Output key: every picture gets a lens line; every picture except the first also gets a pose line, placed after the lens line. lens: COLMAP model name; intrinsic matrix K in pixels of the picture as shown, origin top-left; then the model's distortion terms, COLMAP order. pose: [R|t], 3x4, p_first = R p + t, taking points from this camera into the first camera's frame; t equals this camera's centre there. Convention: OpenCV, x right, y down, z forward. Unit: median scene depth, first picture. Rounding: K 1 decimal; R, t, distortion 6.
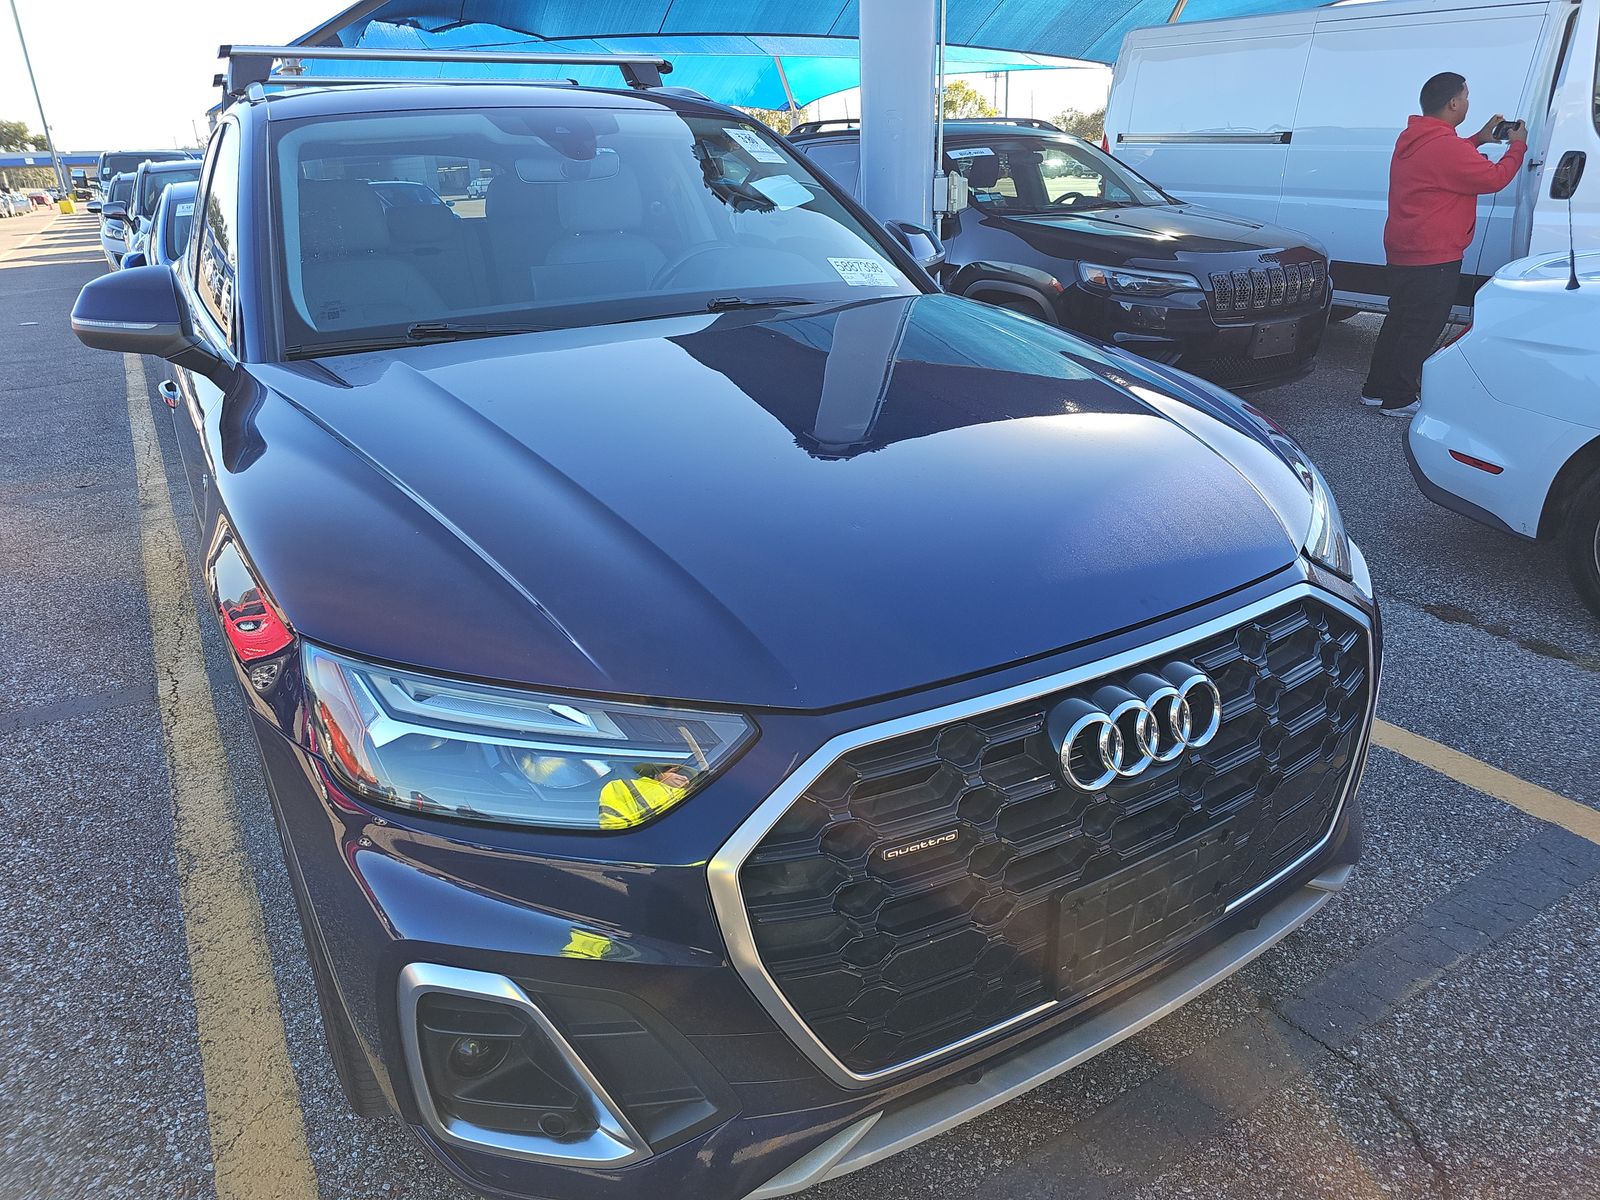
lens RADIAL K [[1067.7, 0, 763.9], [0, 1067.7, 616.7], [0, 0, 1]] dist [0.043052, -0.041727]
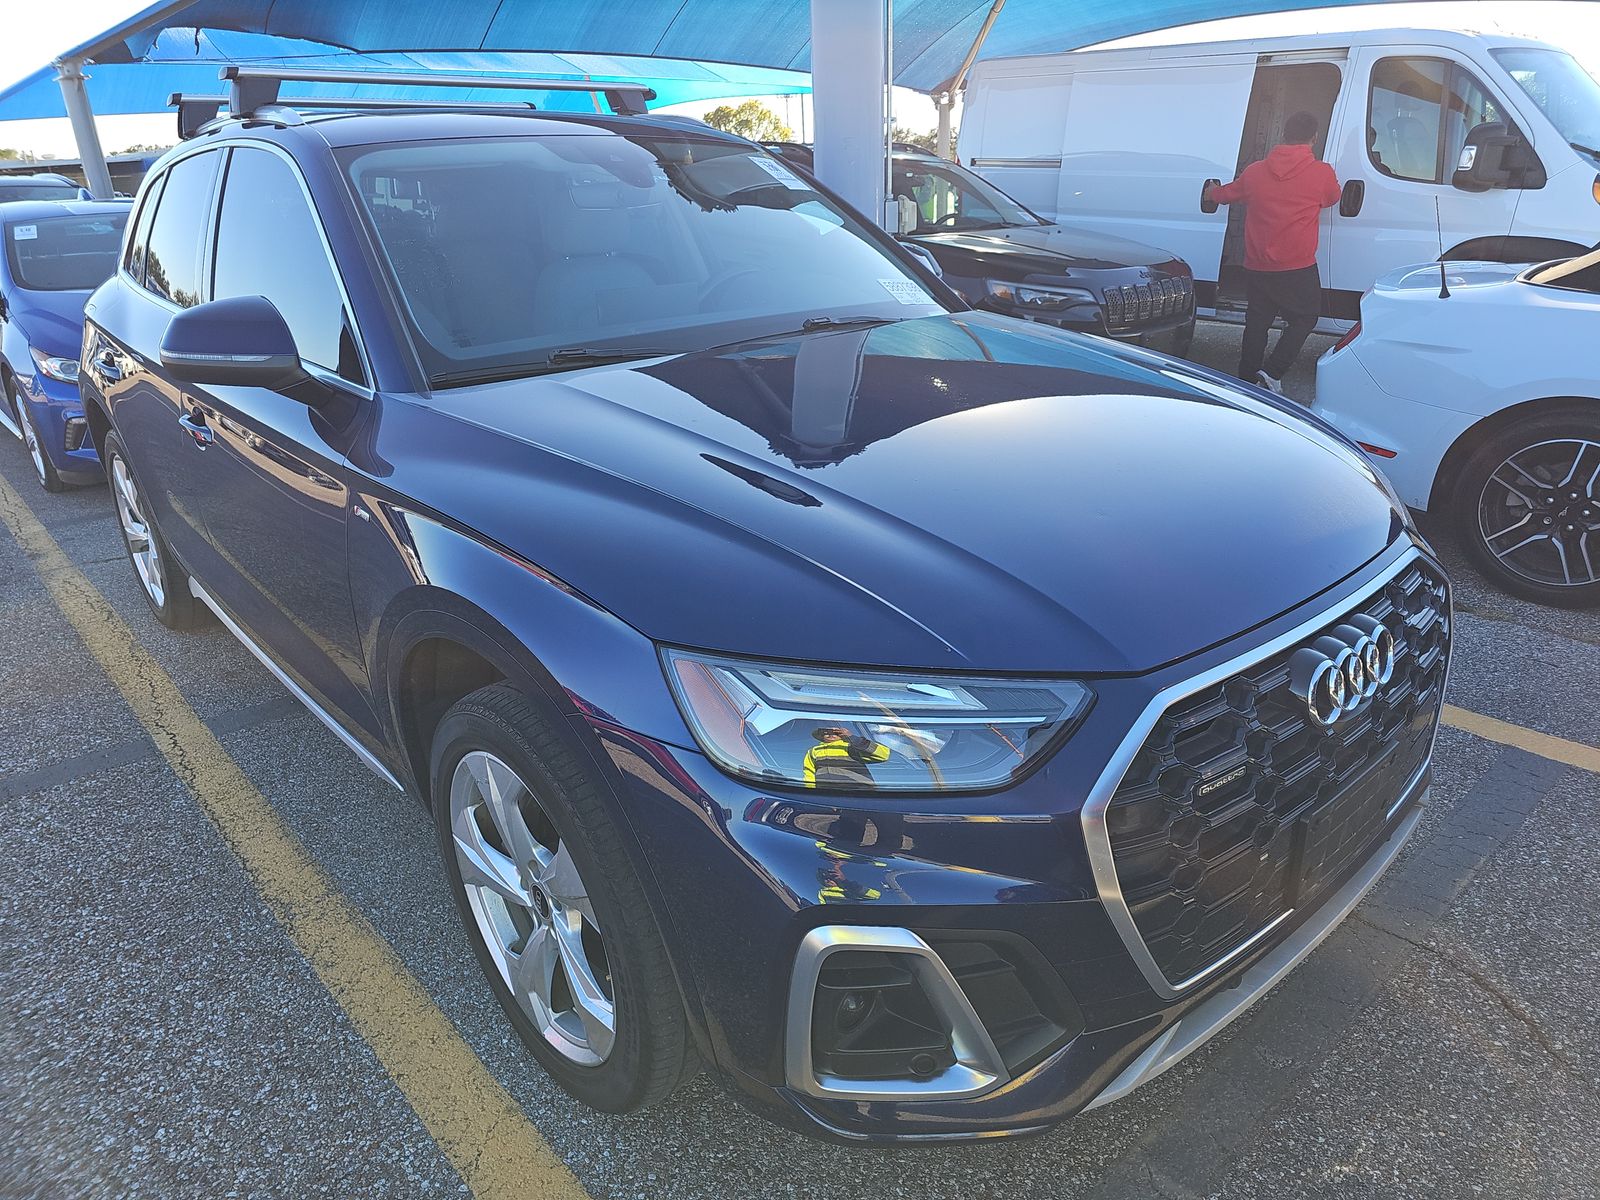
lens RADIAL K [[1076.5, 0, 783.8], [0, 1076.5, 622.8], [0, 0, 1]] dist [0.040675, -0.042679]
pose [[0.981885, -0.067755, 0.176952, -0.317814], [0.069786, 0.997548, -0.005271, 0.008954], [-0.176161, 0.017524, 0.984205, -0.050723]]
